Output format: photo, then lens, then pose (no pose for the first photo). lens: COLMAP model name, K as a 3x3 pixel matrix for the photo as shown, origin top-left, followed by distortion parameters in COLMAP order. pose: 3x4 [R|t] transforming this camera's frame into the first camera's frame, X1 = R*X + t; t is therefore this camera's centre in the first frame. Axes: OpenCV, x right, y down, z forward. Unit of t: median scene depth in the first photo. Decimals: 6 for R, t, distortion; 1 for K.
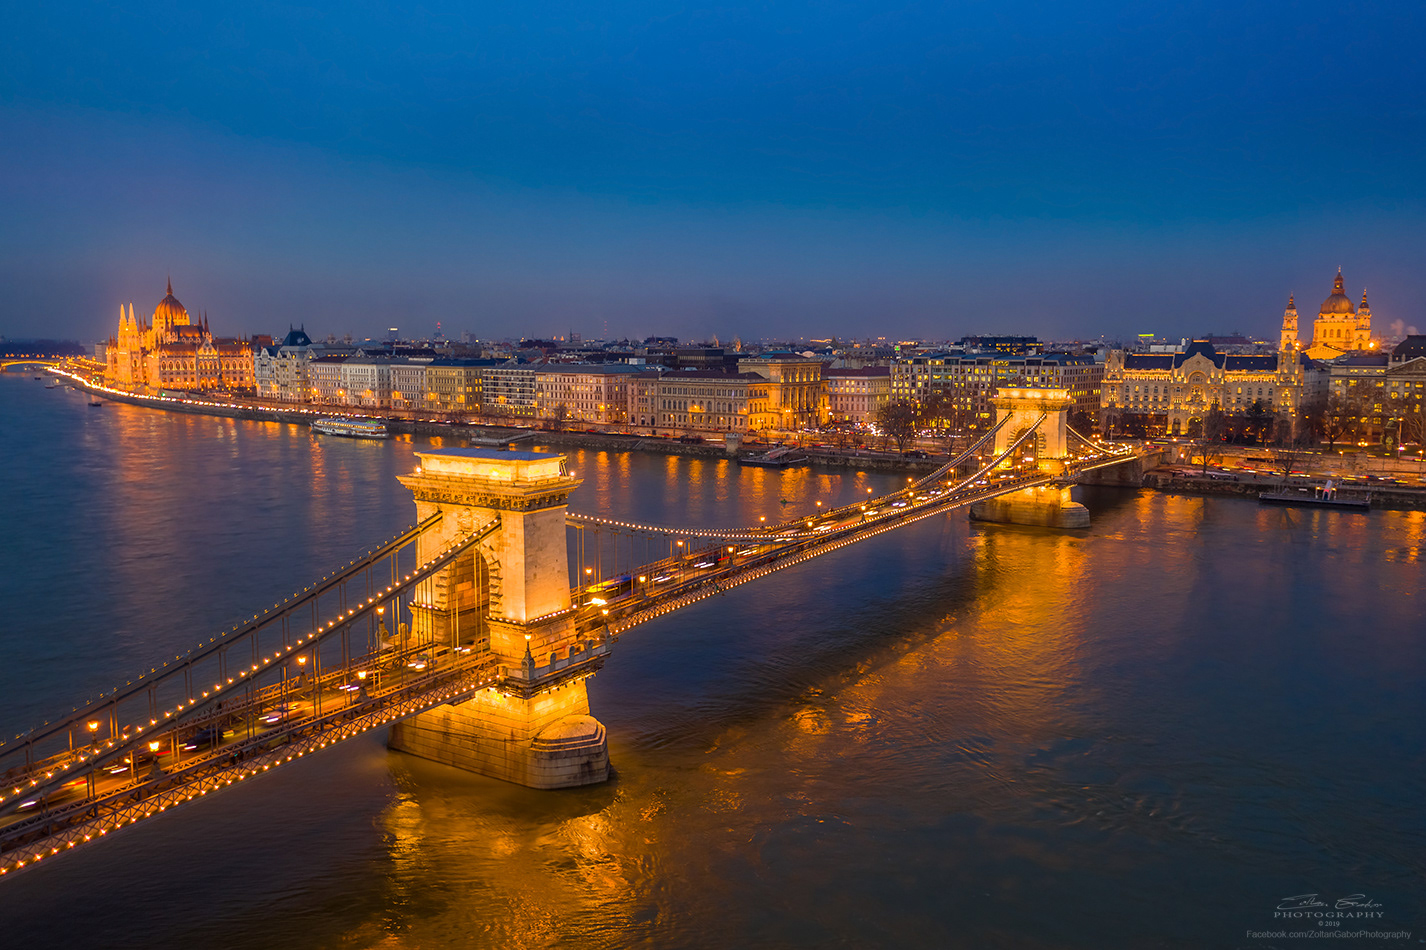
lens RADIAL K [[1164.1, 0, 713.0], [0, 1164.1, 475.0], [0, 0, 1]] dist [-0.001071, 0.000195]
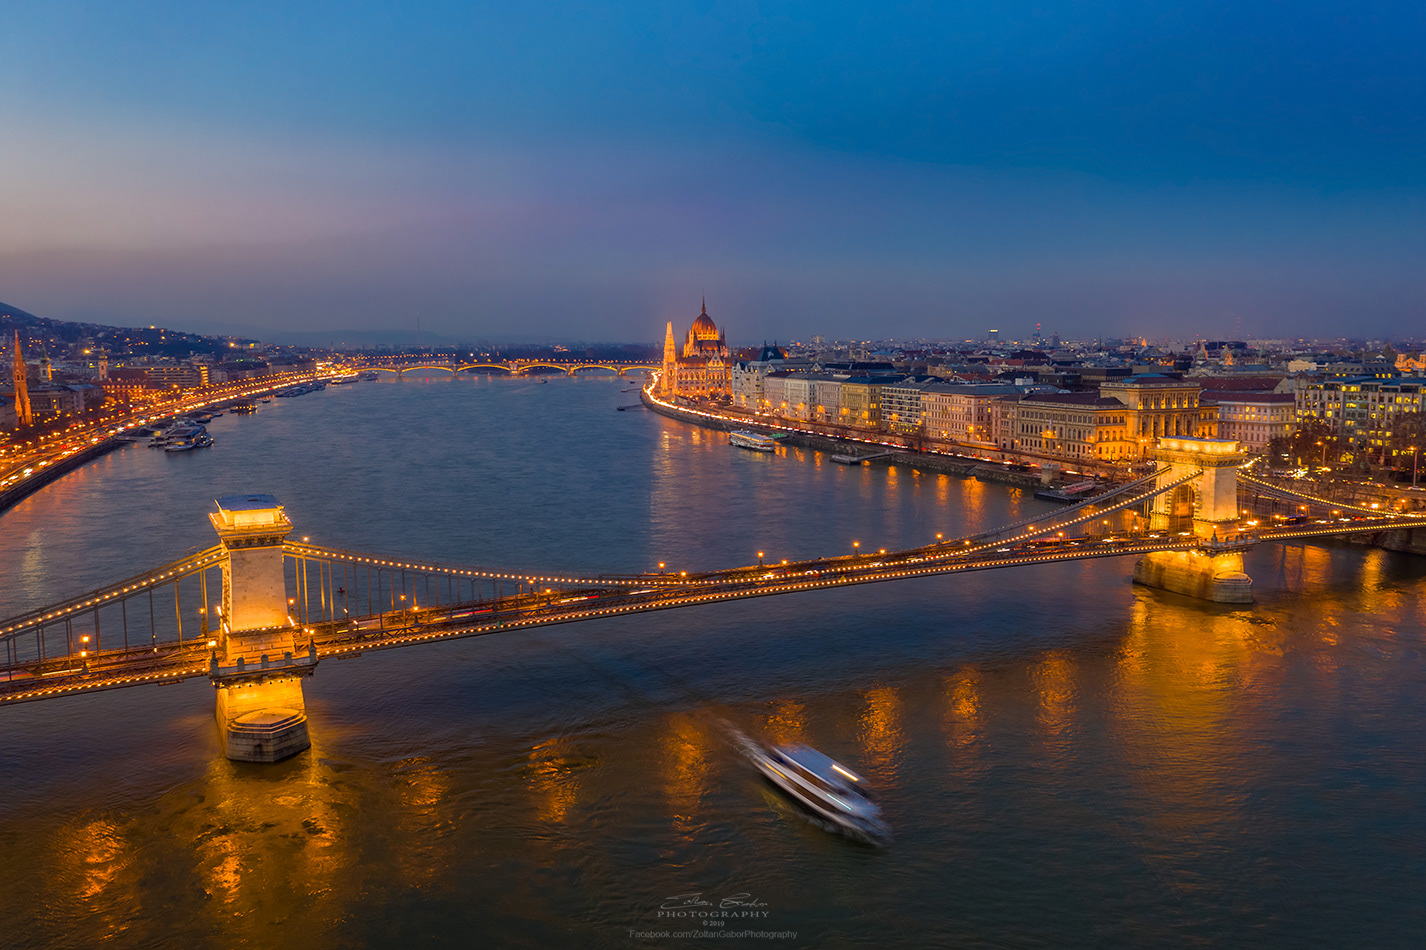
lens RADIAL K [[1164.1, 0, 713.0], [0, 1164.1, 475.0], [0, 0, 1]] dist [-0.001071, 0.000195]
pose [[0.854971, 0.052453, -0.516016, 0.245544], [-0.050940, 0.998555, 0.017103, -0.025735], [0.516168, 0.011663, 0.856408, 0.035369]]
